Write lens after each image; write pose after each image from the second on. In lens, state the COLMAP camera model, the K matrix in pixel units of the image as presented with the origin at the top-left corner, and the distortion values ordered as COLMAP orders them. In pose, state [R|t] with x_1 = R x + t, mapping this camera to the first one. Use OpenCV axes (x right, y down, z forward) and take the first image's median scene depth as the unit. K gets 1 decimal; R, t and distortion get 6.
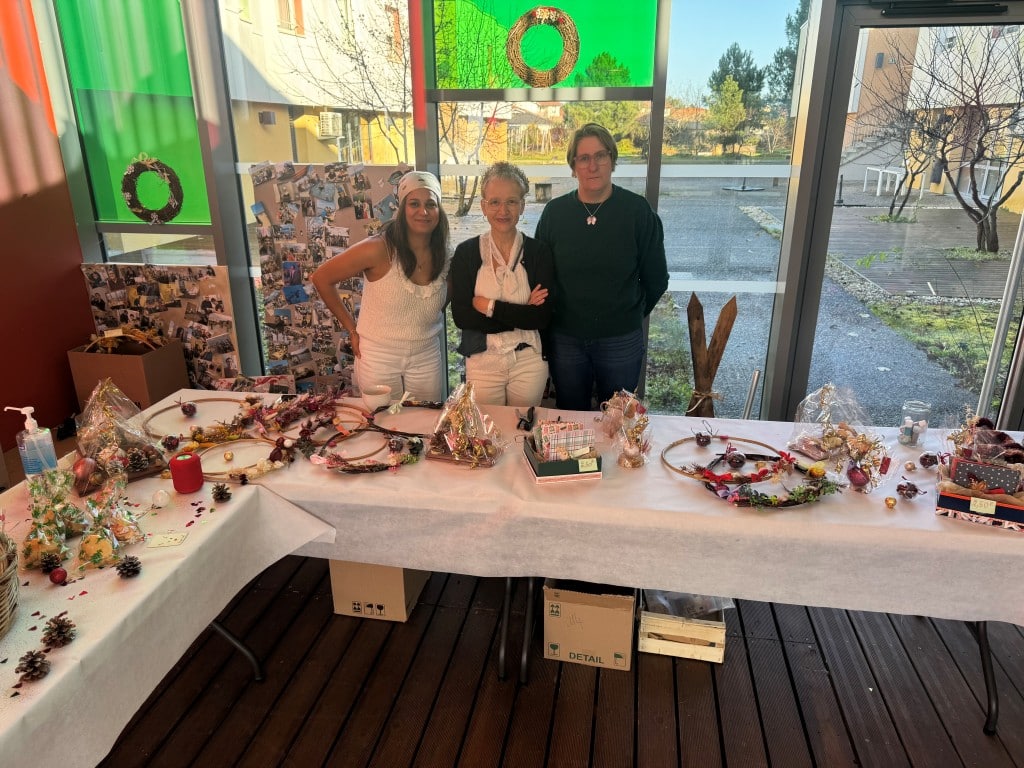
lens RADIAL K [[725.7, 0, 505.0], [0, 725.7, 394.6], [0, 0, 1]] dist [0.015014, -0.023160]
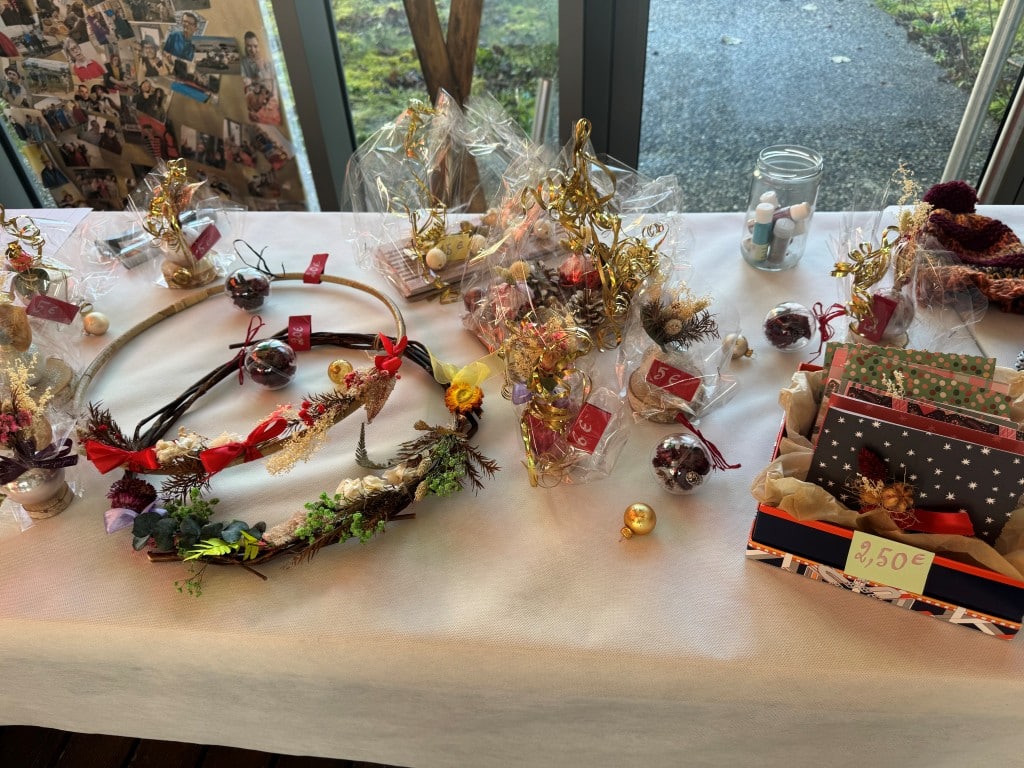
lens RADIAL K [[725.7, 0, 518.1], [0, 725.7, 385.8], [0, 0, 1]] dist [0.015014, -0.023160]
pose [[0.997058, -0.073107, 0.023056, 0.285716], [0.060277, 0.933529, 0.353398, -0.013731], [-0.047359, -0.350969, 0.935189, 0.427322]]
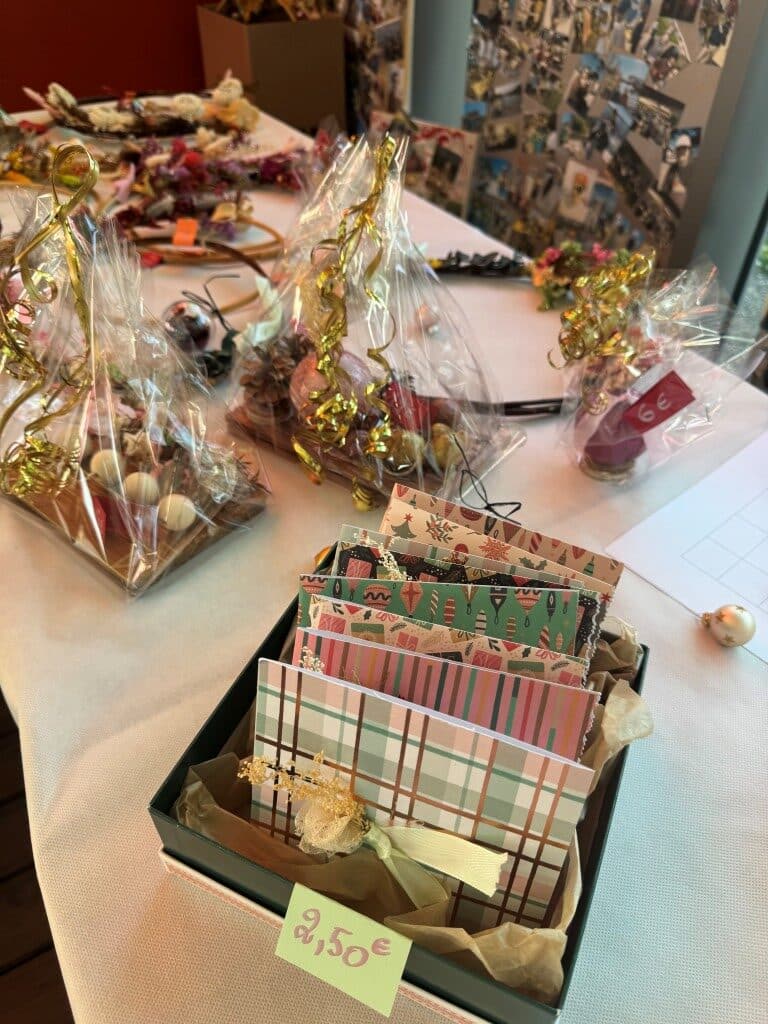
lens RADIAL K [[725.7, 0, 381.8], [0, 725.7, 515.6], [0, 0, 1]] dist [0.015014, -0.023160]
pose [[0.648978, 0.522698, -0.552823, 0.097511], [-0.278607, 0.839430, 0.466621, -0.023283], [0.707959, -0.148807, 0.690399, 0.583369]]
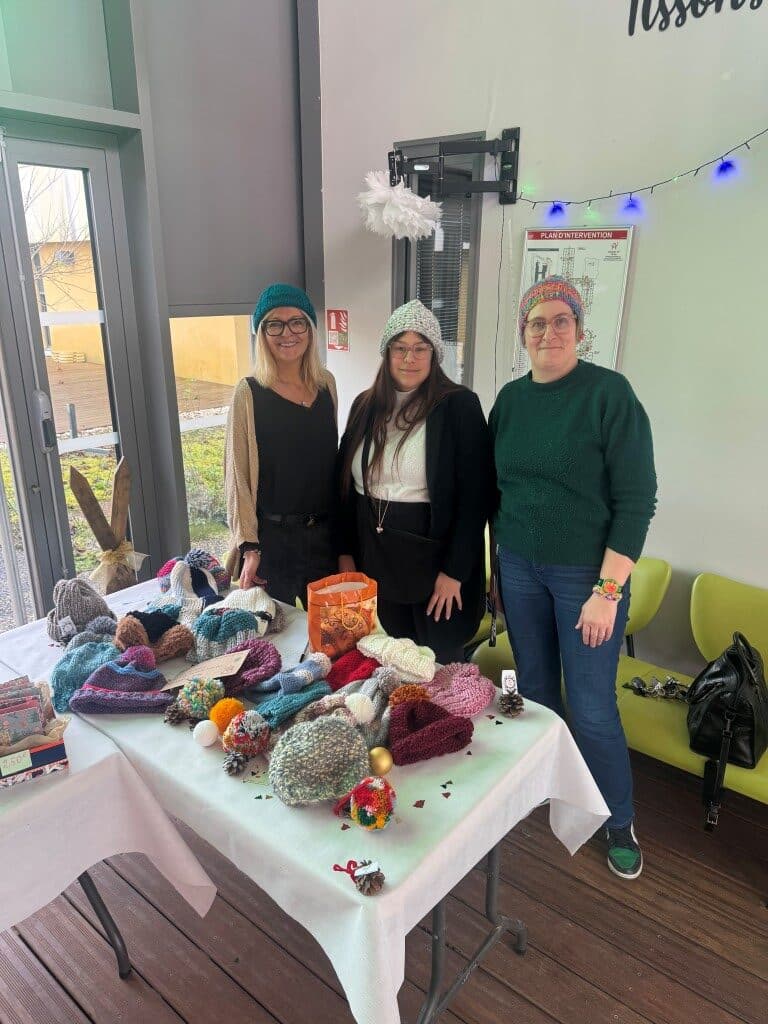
lens RADIAL K [[725.7, 0, 405.0], [0, 725.7, 526.2], [0, 0, 1]] dist [0.015014, -0.023160]
pose [[0.481542, -0.274730, 0.832250, 0.160056], [0.281349, 0.947796, 0.150083, -0.047202], [-0.830036, 0.161882, 0.533699, 0.113576]]
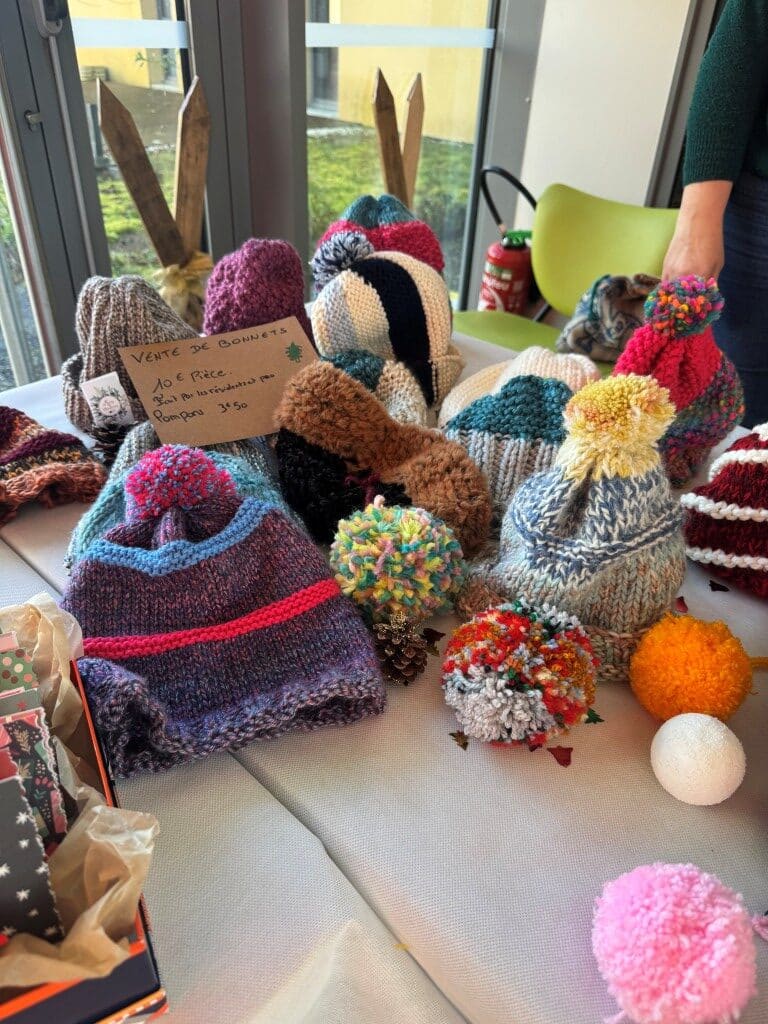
lens RADIAL K [[725.7, 0, 384.2], [0, 725.7, 508.9], [0, 0, 1]] dist [0.015014, -0.023160]
pose [[0.553404, -0.446944, 0.702841, 0.371450], [0.243157, 0.893768, 0.376899, 0.008534], [-0.796630, -0.037677, 0.603292, 0.469706]]
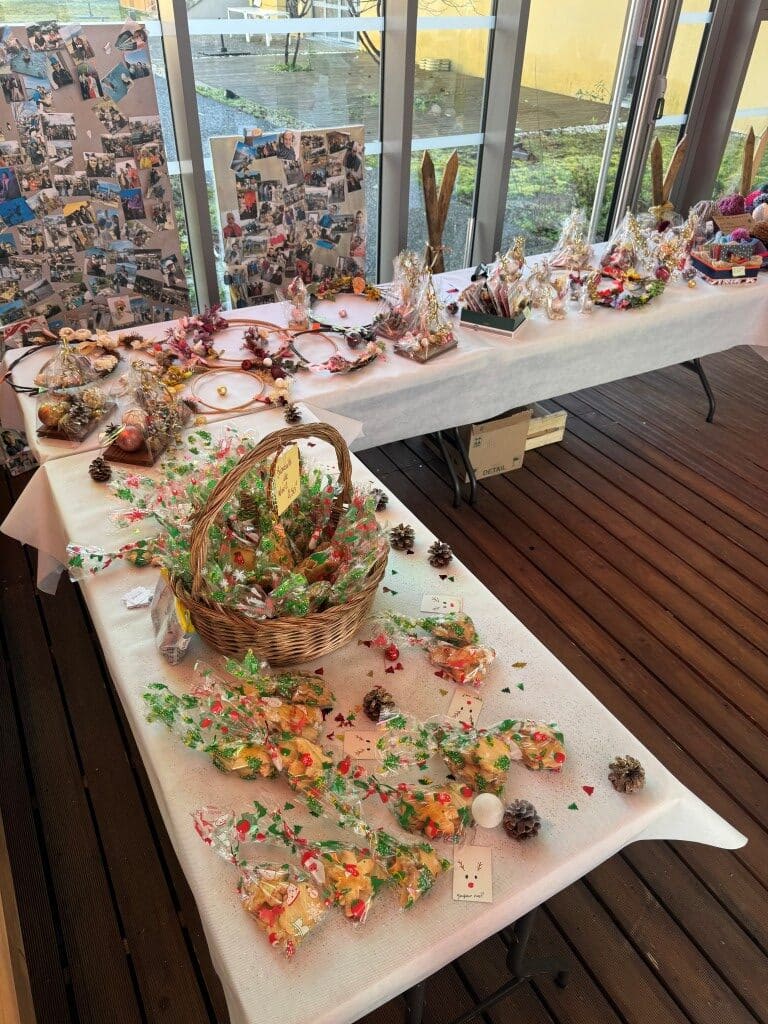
lens RADIAL K [[725.7, 0, 372.4], [0, 725.7, 518.8], [0, 0, 1]] dist [0.015014, -0.023160]
pose [[0.779240, -0.366885, 0.508115, -0.533495], [0.193686, 0.912032, 0.361501, -0.044936], [-0.596046, -0.183281, 0.781752, 0.082777]]
